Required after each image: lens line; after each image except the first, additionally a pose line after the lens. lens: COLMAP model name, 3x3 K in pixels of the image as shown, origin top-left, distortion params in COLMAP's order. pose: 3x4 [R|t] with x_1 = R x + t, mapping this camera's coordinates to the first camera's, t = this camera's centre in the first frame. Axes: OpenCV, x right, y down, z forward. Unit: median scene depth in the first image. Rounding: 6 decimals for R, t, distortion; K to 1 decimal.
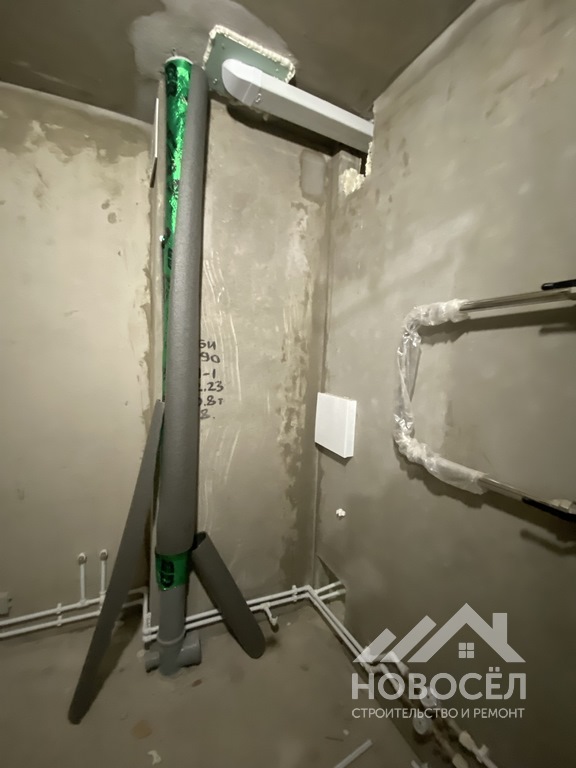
lens RADIAL K [[306.3, 0, 287.8], [0, 306.3, 383.1], [0, 0, 1]] dist [-0.007500, -0.006791]
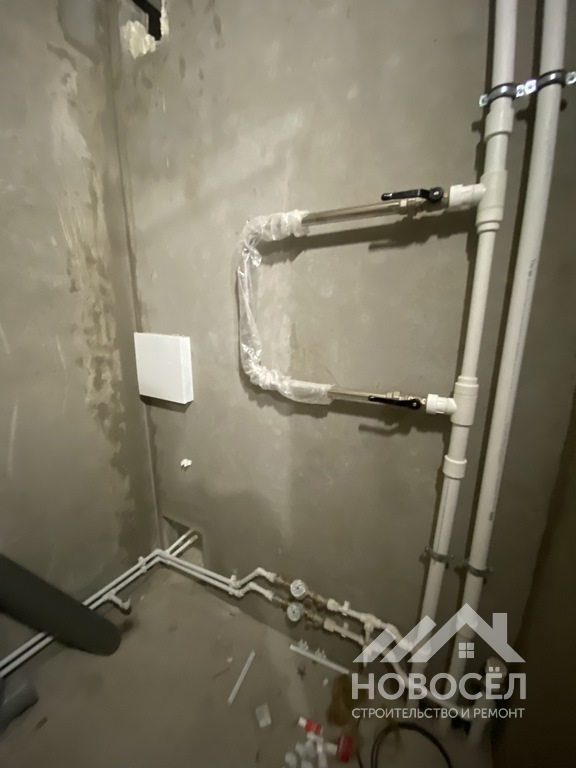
lens RADIAL K [[306.3, 0, 295.8], [0, 306.3, 383.7], [0, 0, 1]] dist [-0.007500, -0.006791]
pose [[0.796574, -0.178074, 0.577719, -0.050142], [0.072097, 0.976795, 0.201675, 0.031992], [-0.600226, -0.118998, 0.790929, 0.111263]]
